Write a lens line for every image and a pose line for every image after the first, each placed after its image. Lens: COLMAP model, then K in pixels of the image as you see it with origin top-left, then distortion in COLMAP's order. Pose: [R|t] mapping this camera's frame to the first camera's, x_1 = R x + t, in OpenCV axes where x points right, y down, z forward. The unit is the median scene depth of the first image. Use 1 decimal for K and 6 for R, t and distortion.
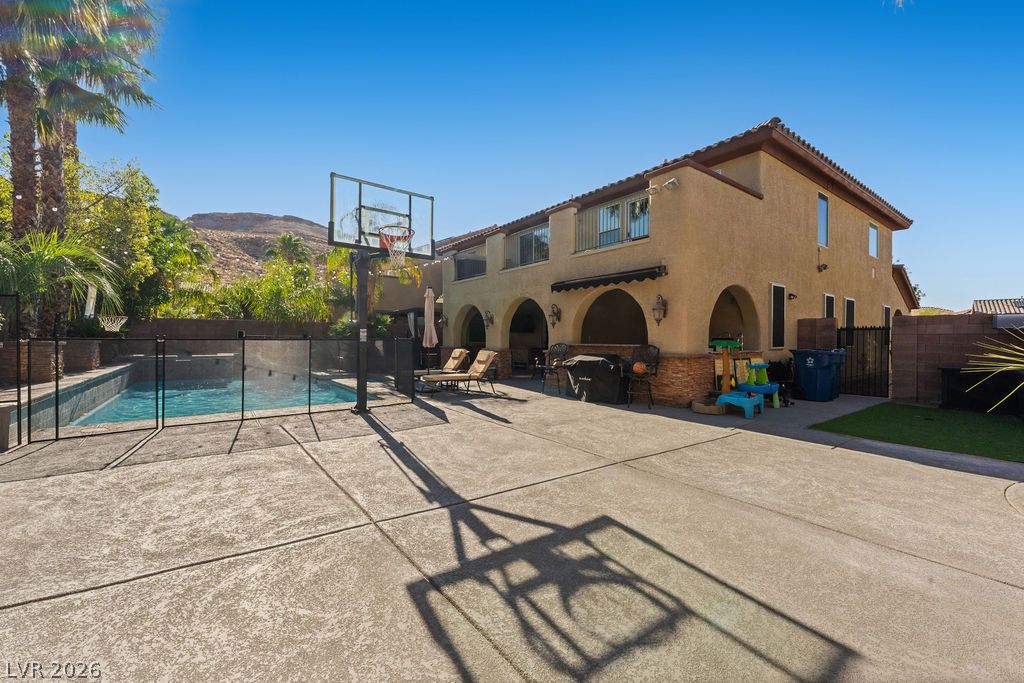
lens RADIAL K [[415.1, 0, 511.5], [0, 415.1, 342.0], [0, 0, 1]] dist [-0.001559, 0.000063]
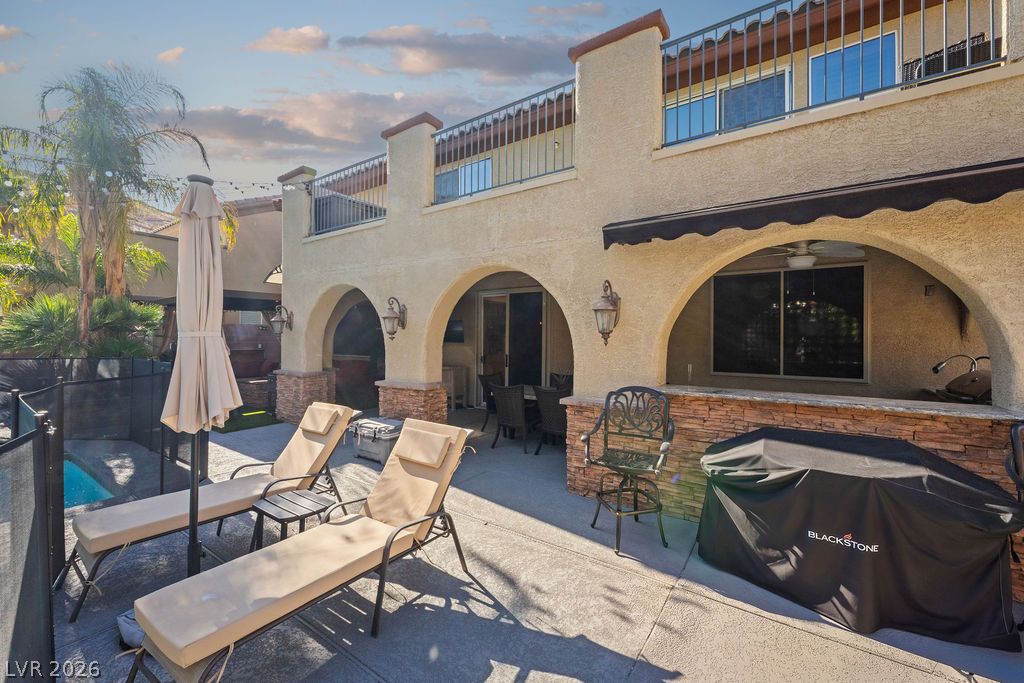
lens RADIAL K [[415.1, 0, 519.1], [0, 415.1, 336.3], [0, 0, 1]] dist [-0.001559, 0.000063]
pose [[0.942320, -0.000619, 0.334712, -0.096160], [0.003183, 0.999970, -0.007110, -0.037146], [-0.334698, 0.007765, 0.942294, 0.658719]]
